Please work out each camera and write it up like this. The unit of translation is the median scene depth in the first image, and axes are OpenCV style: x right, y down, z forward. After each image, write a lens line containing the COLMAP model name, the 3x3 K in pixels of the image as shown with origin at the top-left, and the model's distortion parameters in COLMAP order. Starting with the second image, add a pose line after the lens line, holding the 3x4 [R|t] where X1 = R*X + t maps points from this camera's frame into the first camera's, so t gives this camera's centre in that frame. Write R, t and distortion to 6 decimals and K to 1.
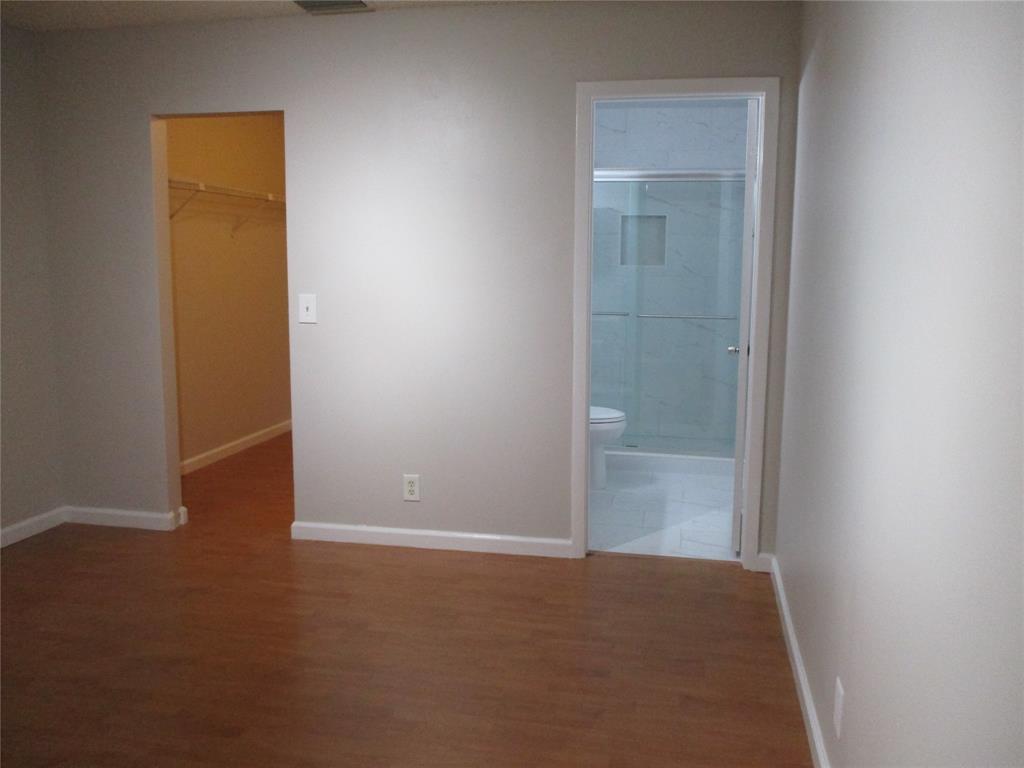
lens RADIAL K [[866.1, 0, 525.6], [0, 866.1, 376.8], [0, 0, 1]] dist [-0.018405, -0.003668]
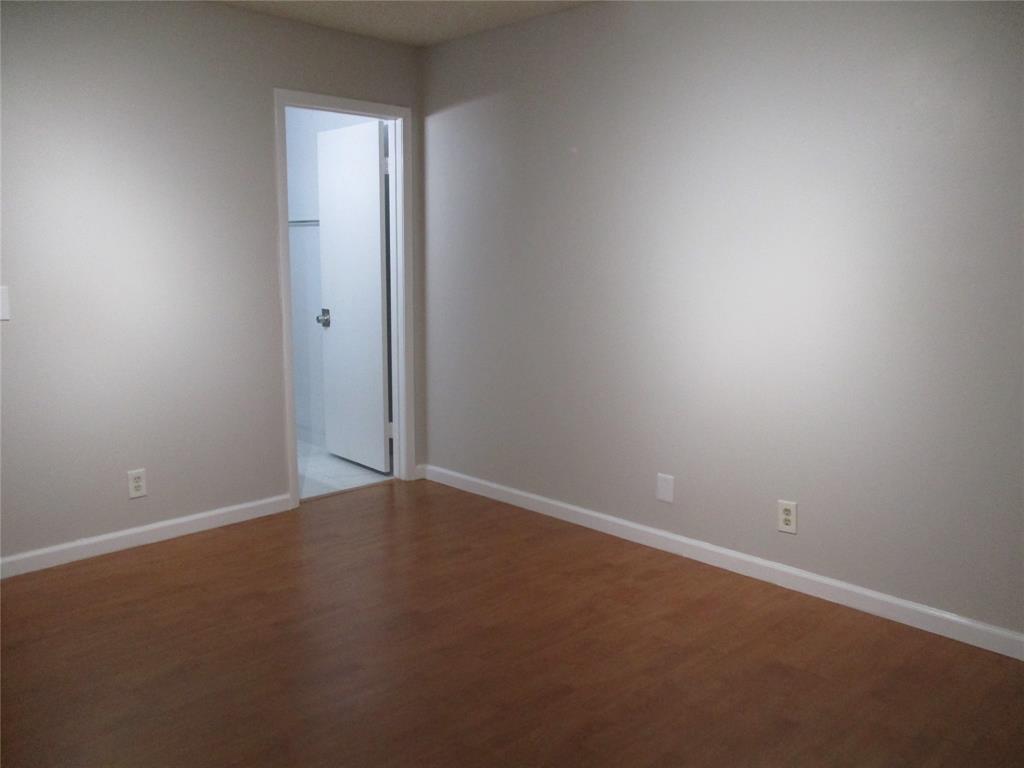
lens RADIAL K [[866.1, 0, 525.6], [0, 866.1, 376.8], [0, 0, 1]] dist [-0.018405, -0.003668]
pose [[0.555239, -0.129286, 0.821581, -0.587481], [0.111153, 0.990517, 0.080751, -0.016569], [-0.824230, 0.046486, 0.564344, 0.086624]]
